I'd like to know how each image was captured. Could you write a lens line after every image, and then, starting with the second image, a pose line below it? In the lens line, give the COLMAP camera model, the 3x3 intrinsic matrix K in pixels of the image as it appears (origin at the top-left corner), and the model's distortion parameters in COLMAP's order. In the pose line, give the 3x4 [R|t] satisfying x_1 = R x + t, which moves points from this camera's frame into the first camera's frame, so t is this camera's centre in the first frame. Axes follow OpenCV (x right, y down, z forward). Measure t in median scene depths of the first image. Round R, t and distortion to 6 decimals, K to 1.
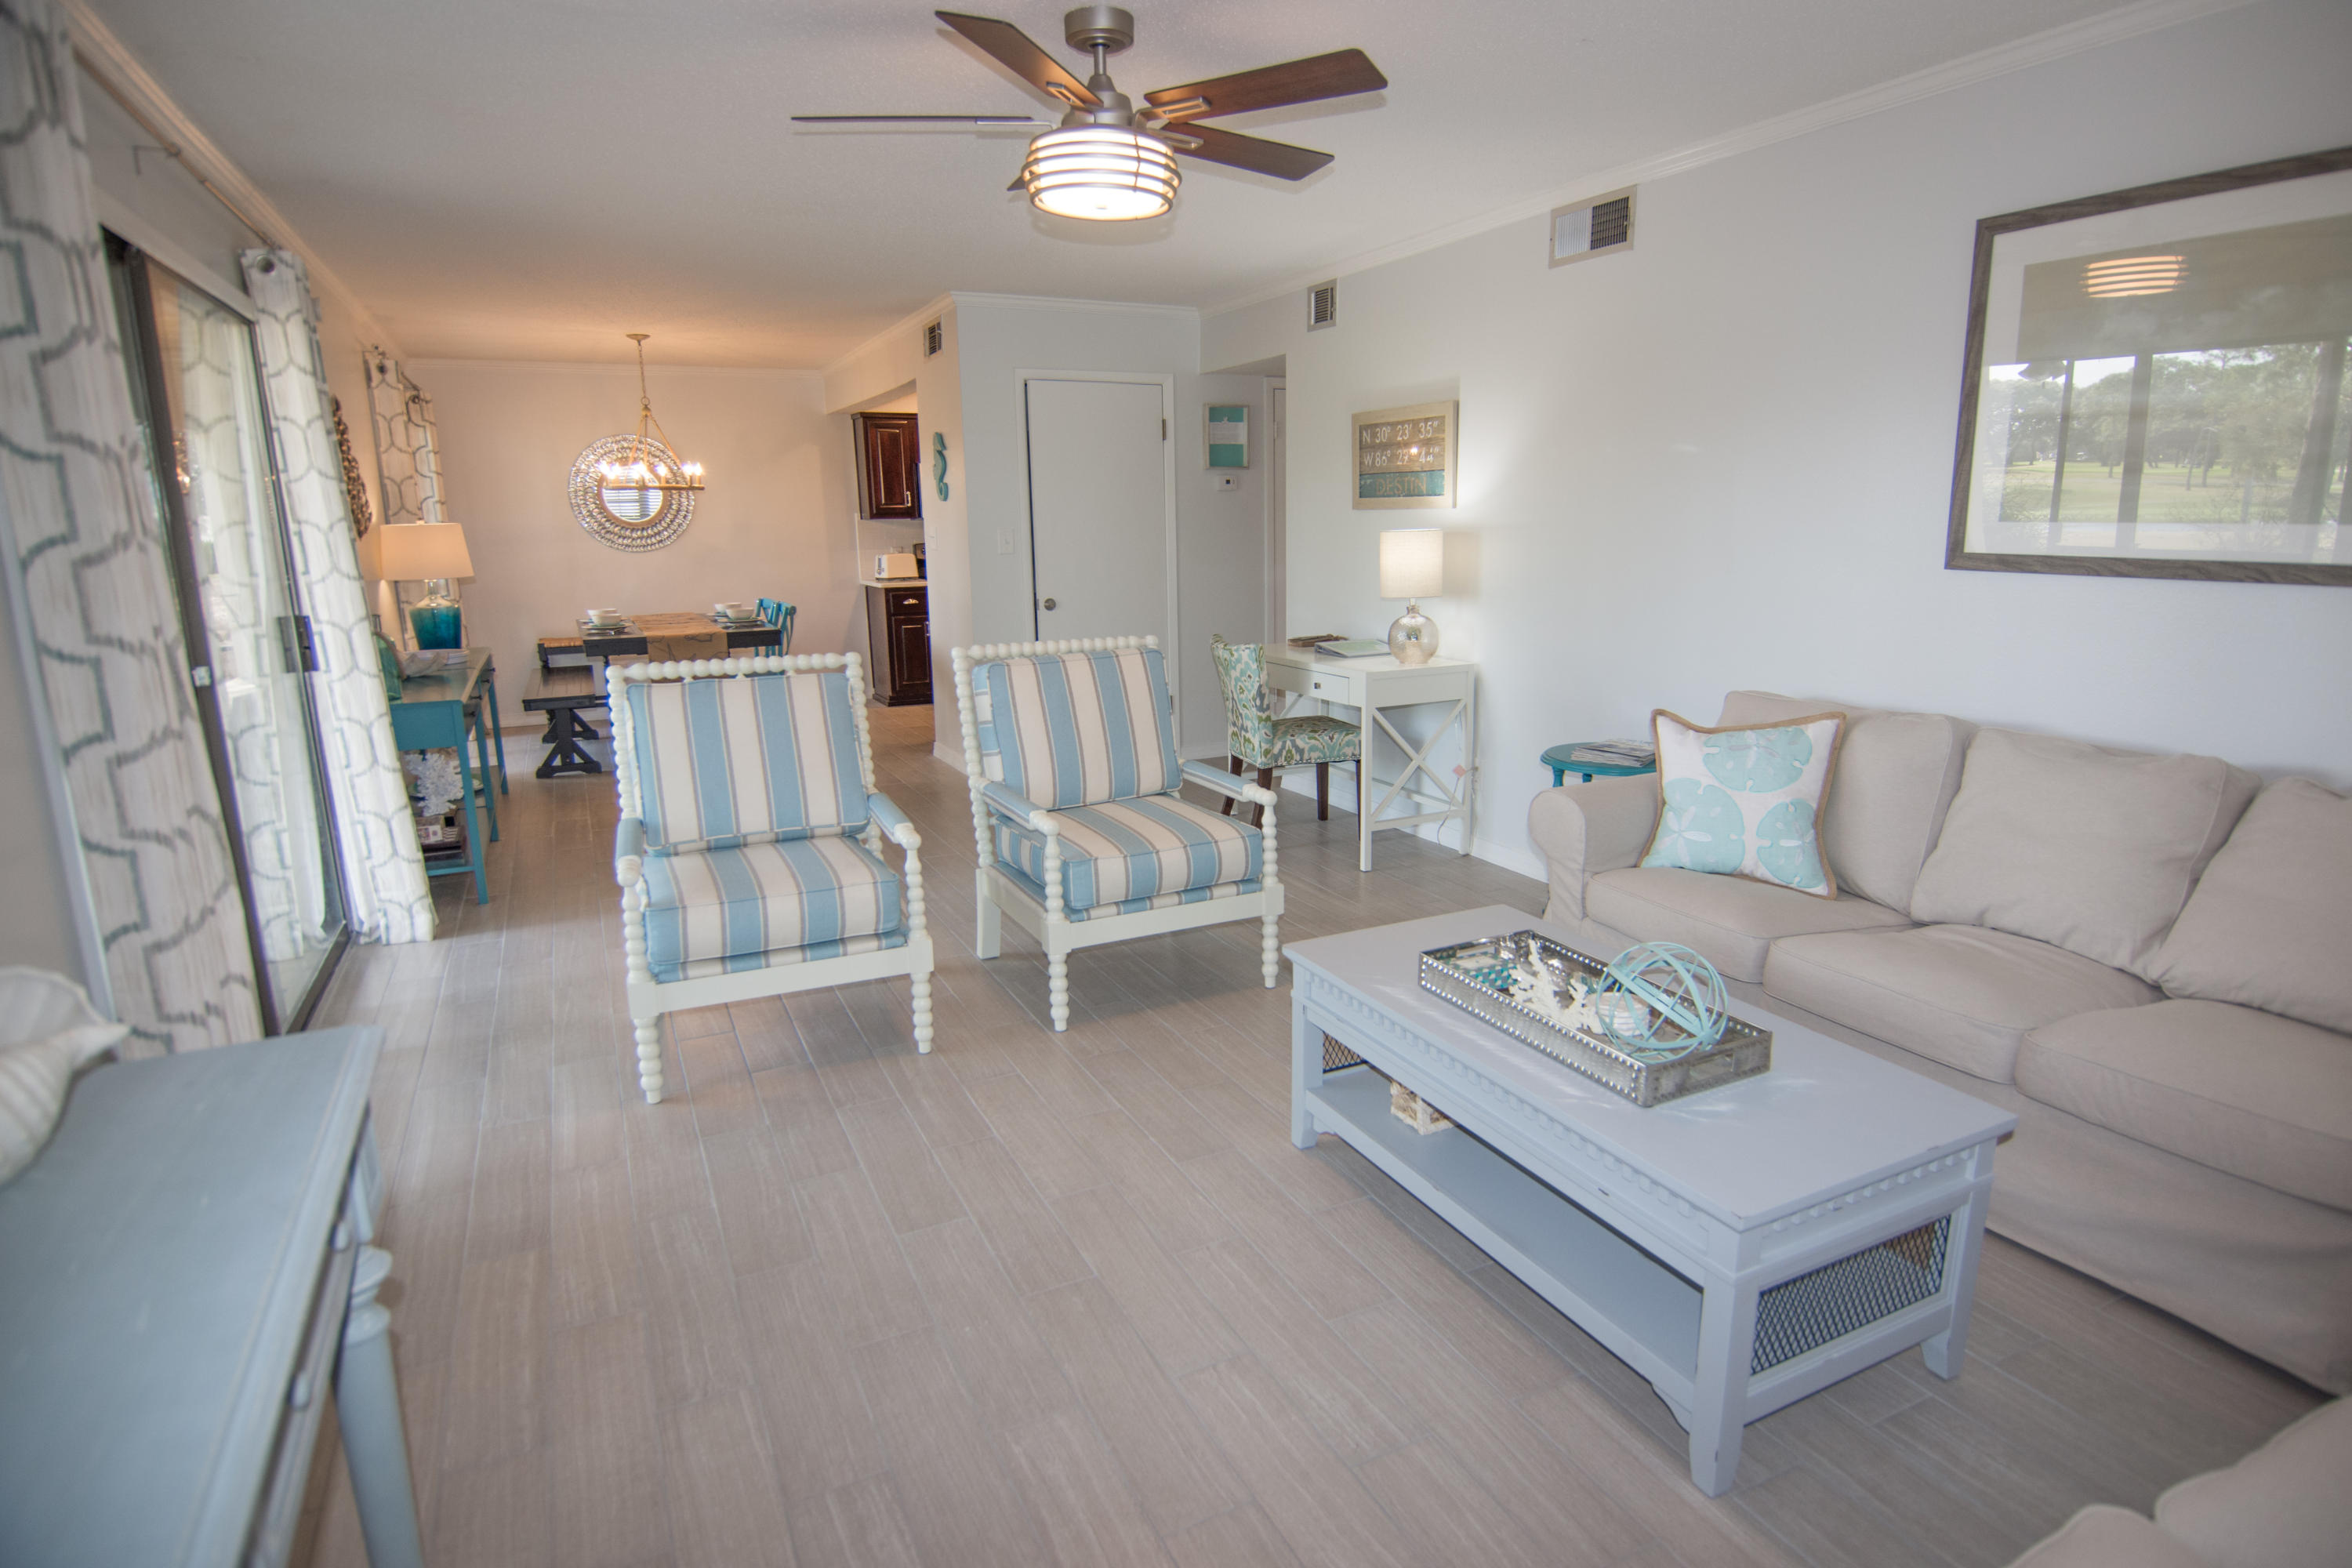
lens RADIAL K [[1260.4, 0, 1183.3], [0, 1260.4, 775.0], [0, 0, 1]] dist [0.003783, -0.019928]
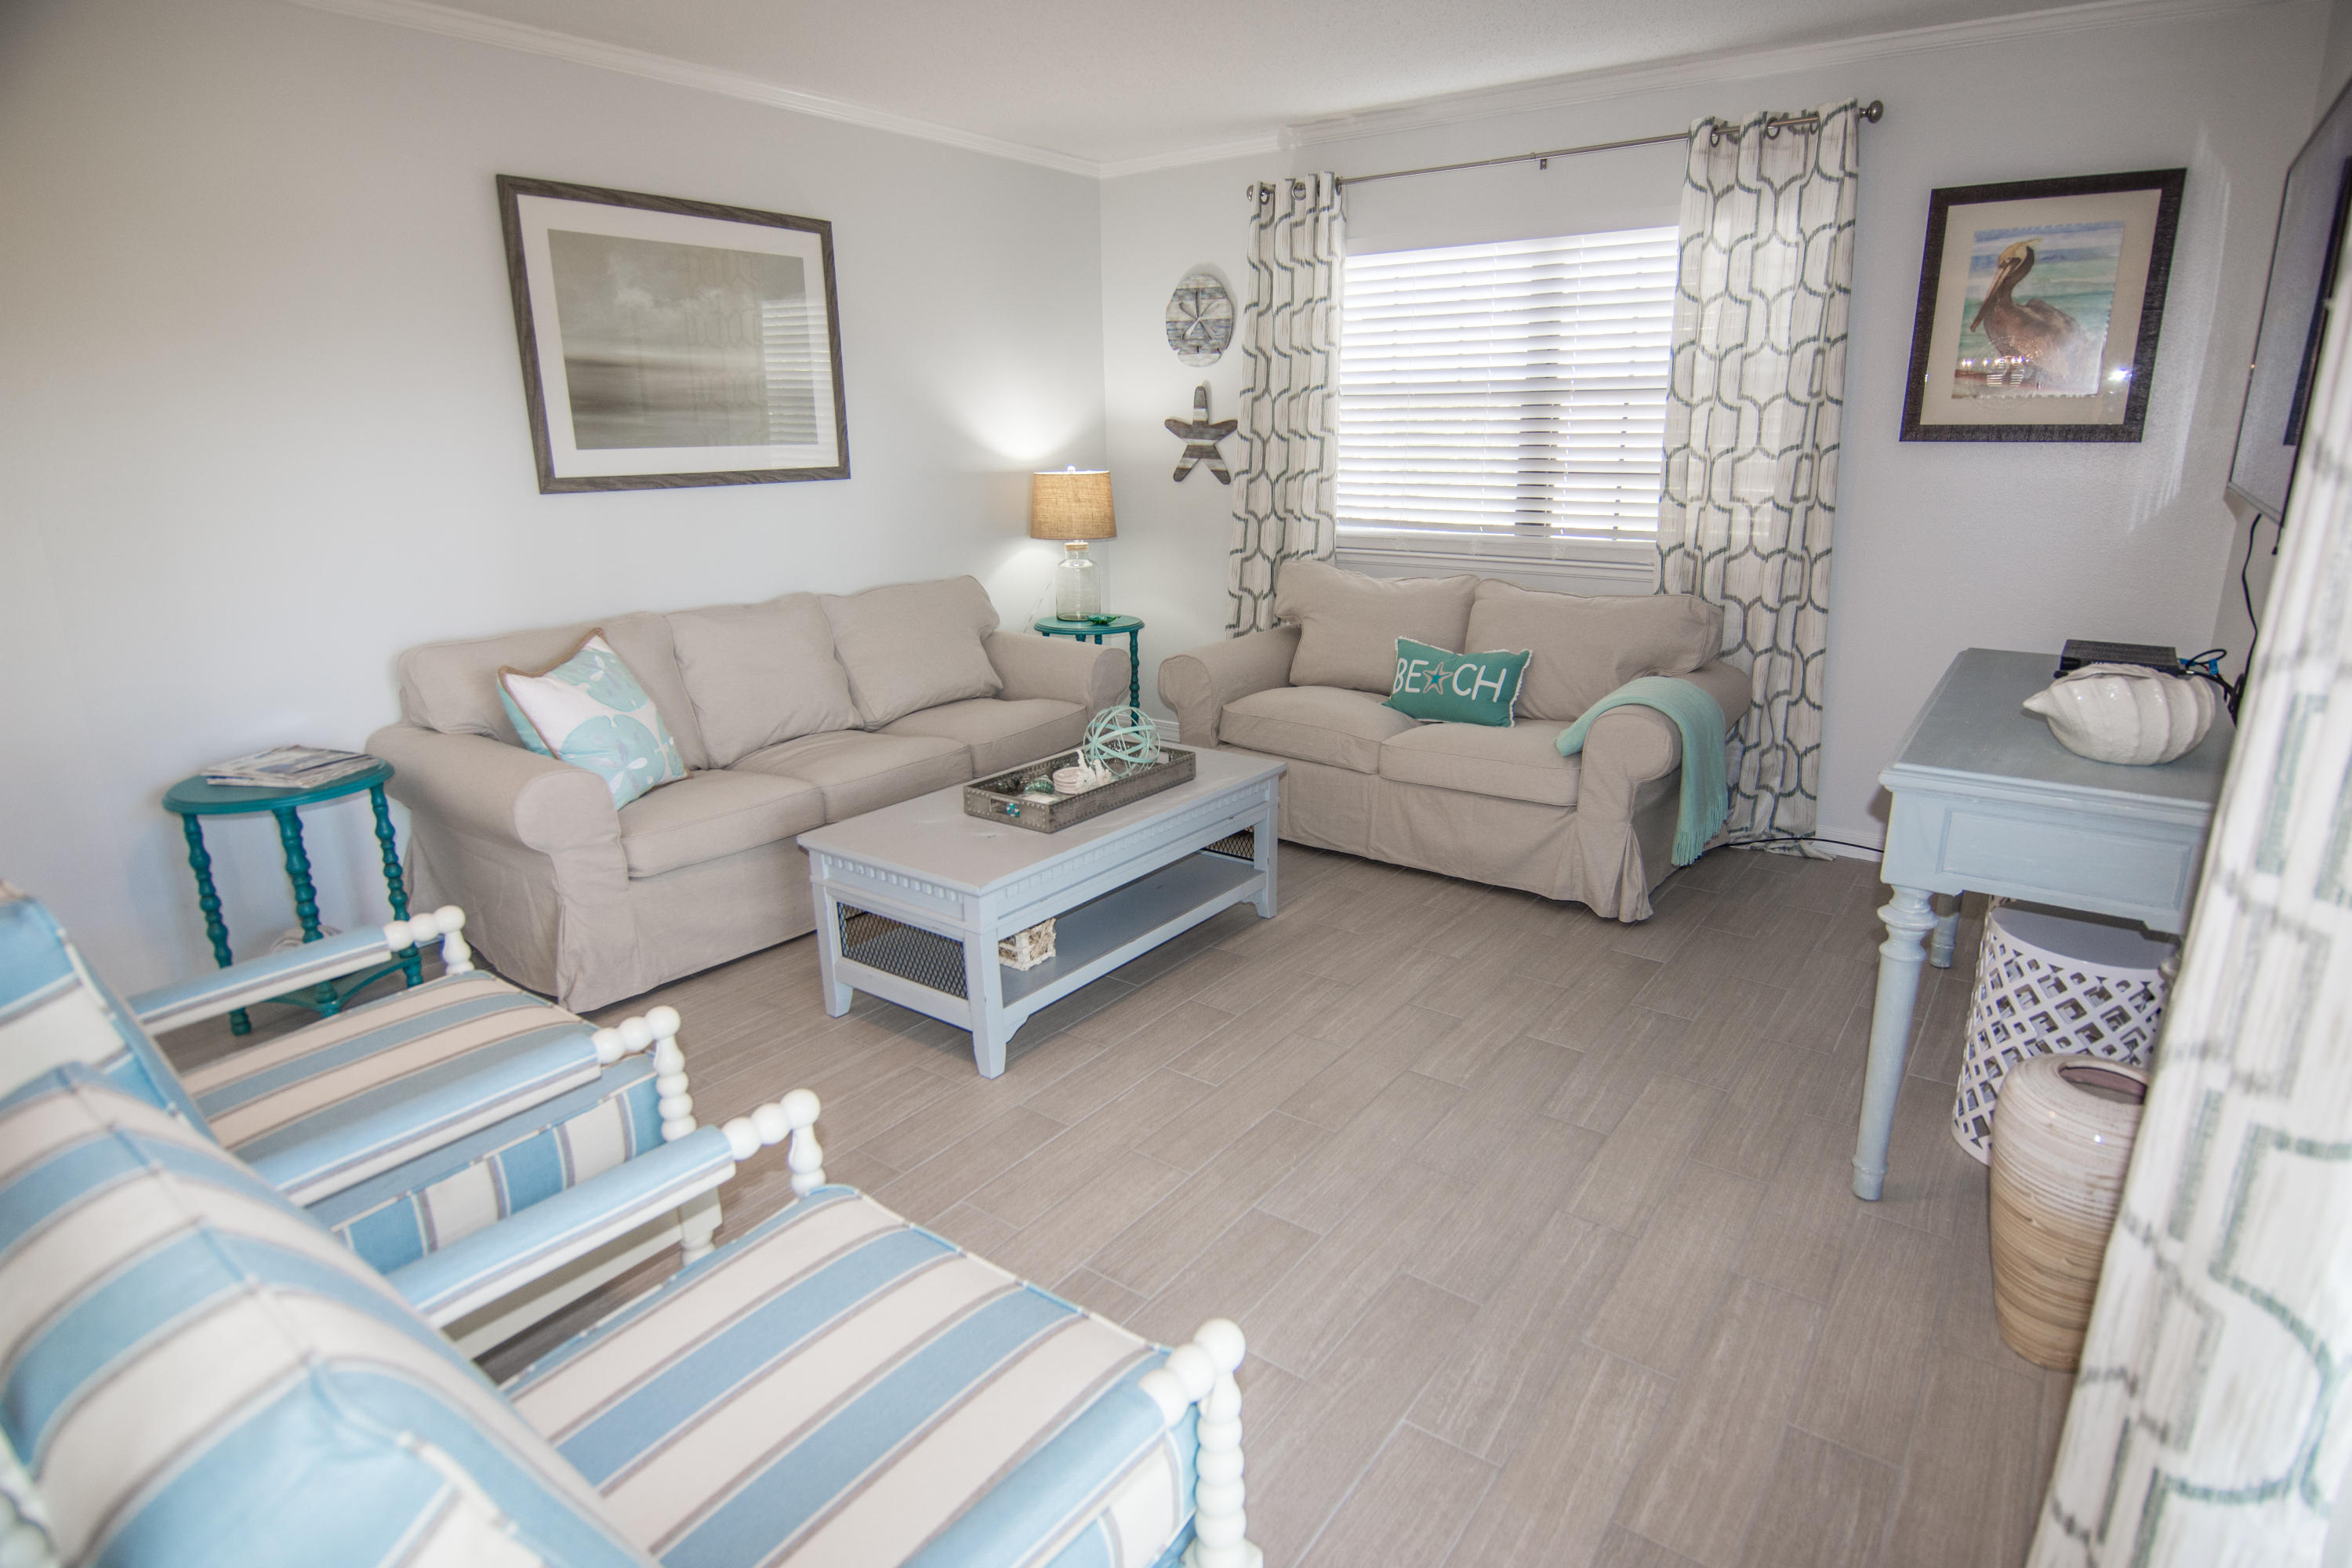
lens RADIAL K [[1260.4, 0, 1200.5], [0, 1260.4, 781.5], [0, 0, 1]] dist [0.003783, -0.019928]
pose [[-0.472580, -0.223306, 0.852527, -0.645301], [0.195120, 0.916845, 0.348314, -0.193891], [-0.859416, 0.330951, -0.389711, 0.962850]]
